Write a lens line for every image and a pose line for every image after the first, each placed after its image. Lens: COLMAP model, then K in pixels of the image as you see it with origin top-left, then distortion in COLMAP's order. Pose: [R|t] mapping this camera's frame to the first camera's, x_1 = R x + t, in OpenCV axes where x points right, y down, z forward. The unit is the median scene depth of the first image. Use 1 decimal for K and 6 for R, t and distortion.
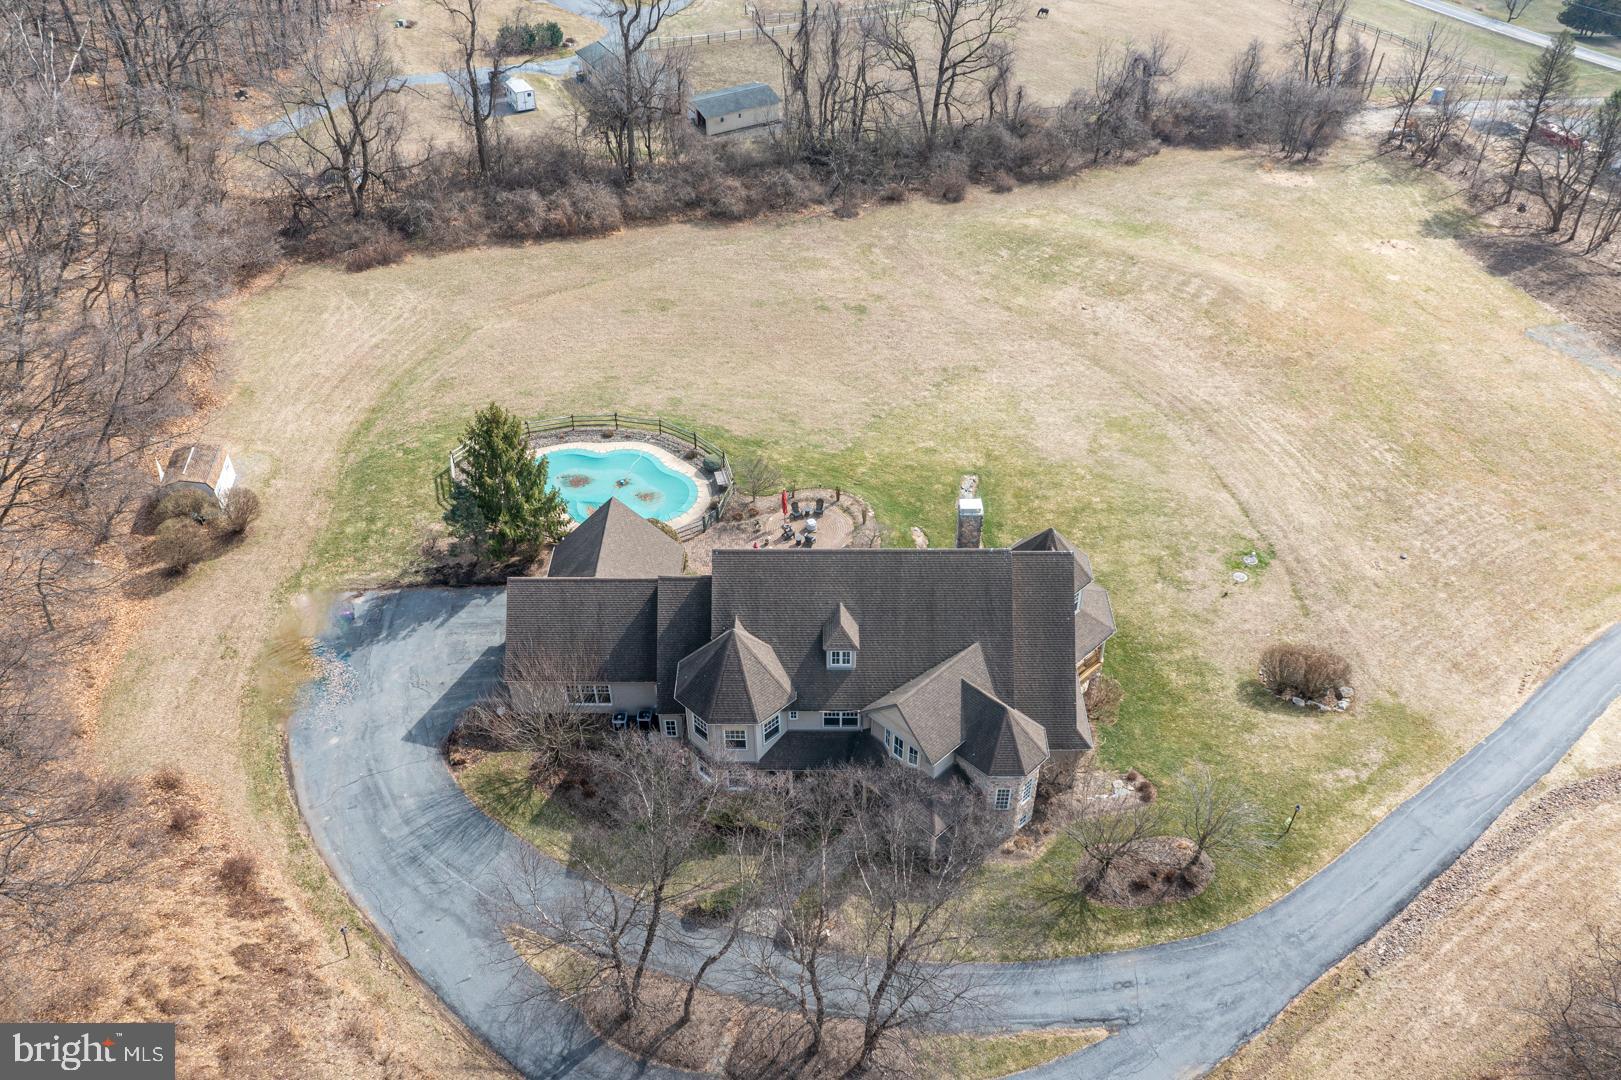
lens RADIAL K [[1289.2, 0, 803.4], [0, 1289.2, 542.7], [0, 0, 1]] dist [-0.008153, 0.006788]
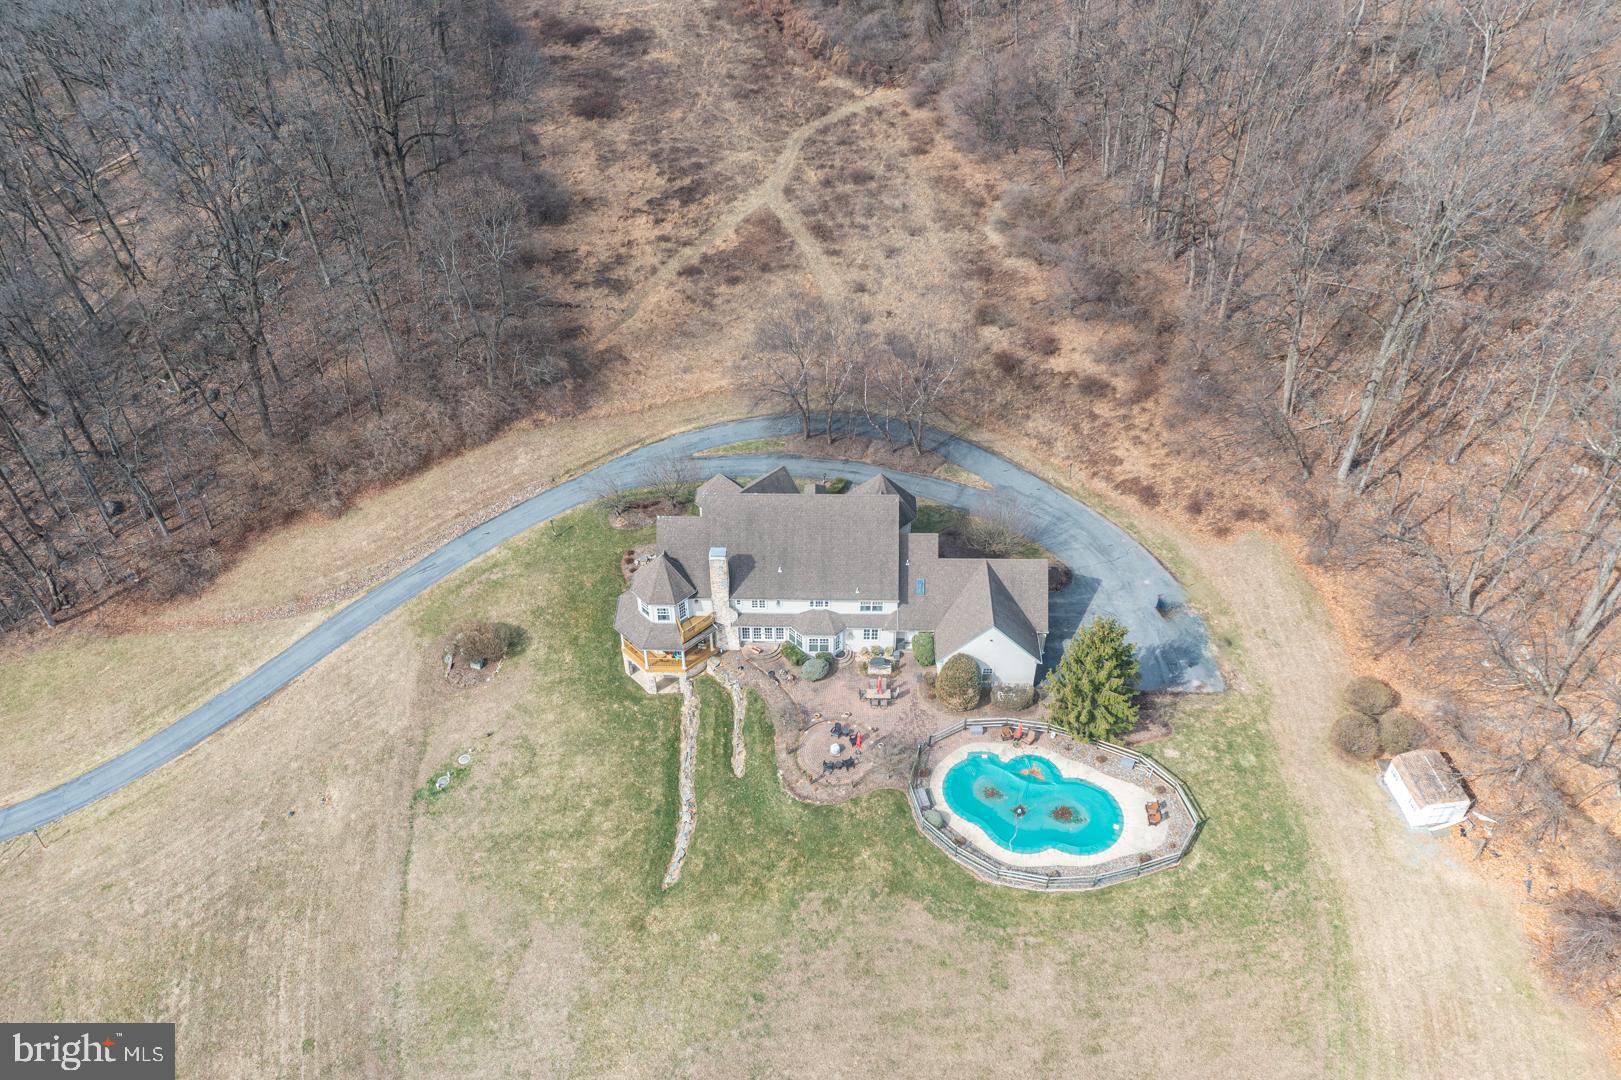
lens RADIAL K [[1289.2, 0, 803.4], [0, 1289.2, 542.7], [0, 0, 1]] dist [-0.008153, 0.006788]
pose [[-0.999873, 0.005885, 0.014822, 0.011043], [0.015491, 0.137535, 0.990376, -0.764221], [0.003790, 0.990479, -0.137609, 0.647829]]
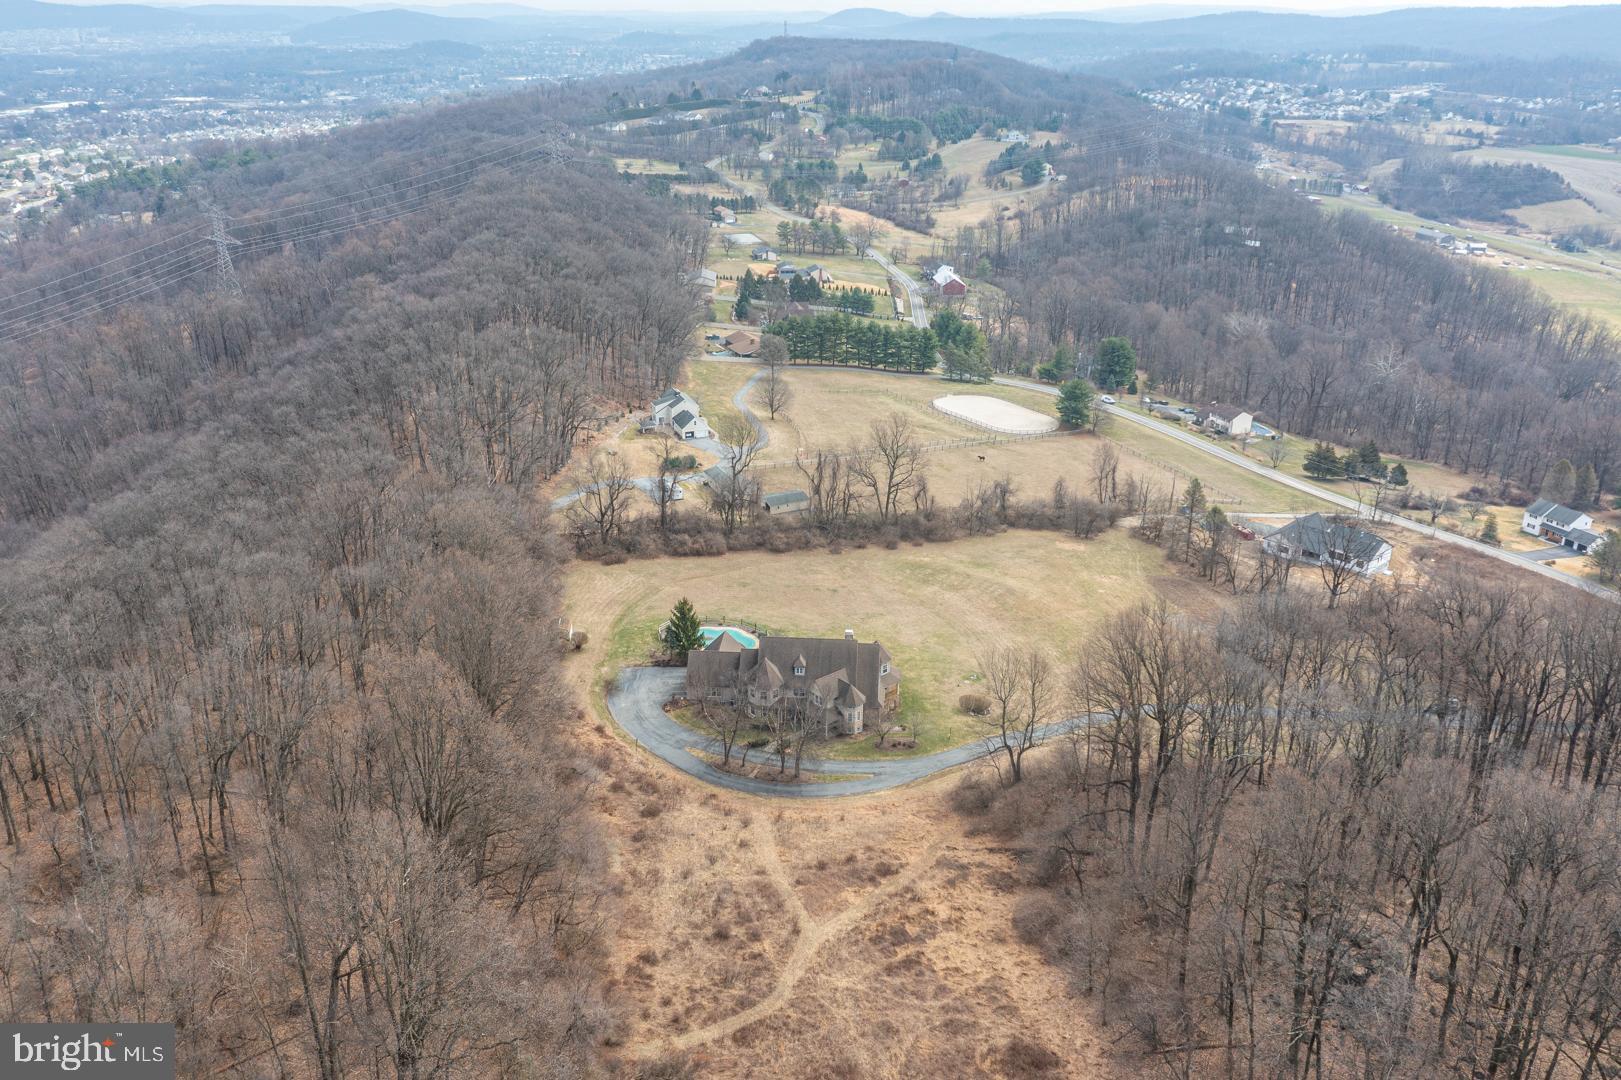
lens RADIAL K [[1289.2, 0, 803.4], [0, 1289.2, 542.7], [0, 0, 1]] dist [-0.008153, 0.006788]
pose [[0.997989, 0.035264, -0.052667, 0.095334], [-0.049202, 0.954845, -0.293003, 0.352522], [0.039956, 0.295005, 0.954660, -1.018163]]
